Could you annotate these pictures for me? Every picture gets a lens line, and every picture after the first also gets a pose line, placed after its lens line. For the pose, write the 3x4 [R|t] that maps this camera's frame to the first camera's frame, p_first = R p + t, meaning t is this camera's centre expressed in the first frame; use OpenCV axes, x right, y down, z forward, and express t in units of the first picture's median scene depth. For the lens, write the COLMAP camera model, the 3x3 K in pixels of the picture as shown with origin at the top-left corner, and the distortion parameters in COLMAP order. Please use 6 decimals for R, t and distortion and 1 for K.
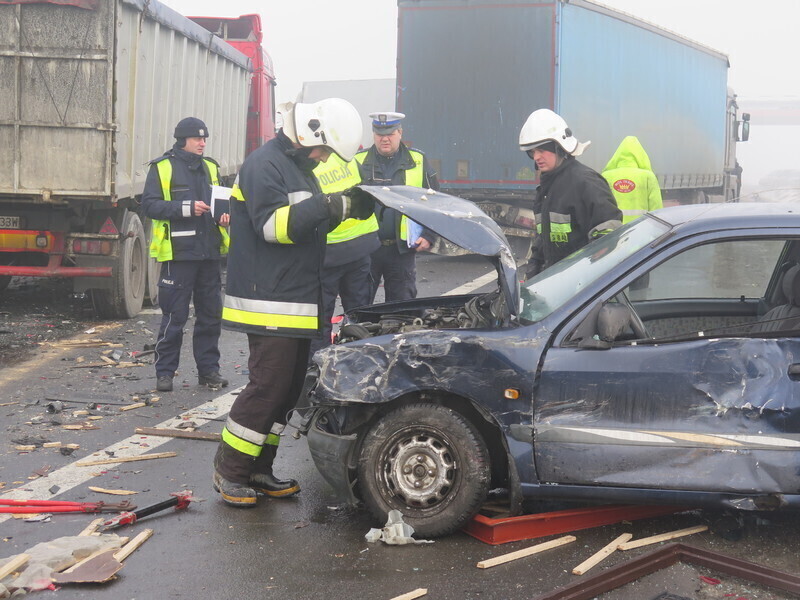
lens RADIAL K [[1520.4, 0, 400.0], [0, 1520.4, 300.0], [0, 0, 1]] dist [-0.058539, 0.170209]
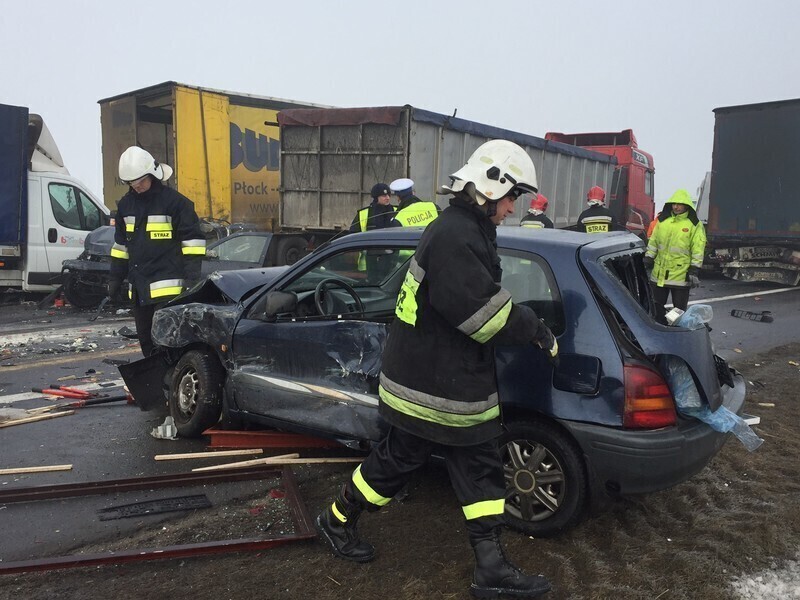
lens RADIAL K [[830.5, 0, 400.0], [0, 830.5, 300.0], [0, 0, 1]] dist [0.072593, -0.008186]
pose [[0.852307, 0.052362, -0.520414, 0.638614], [-0.054690, 0.998444, 0.010891, -0.003834], [0.520174, 0.019179, 0.853845, 0.384741]]
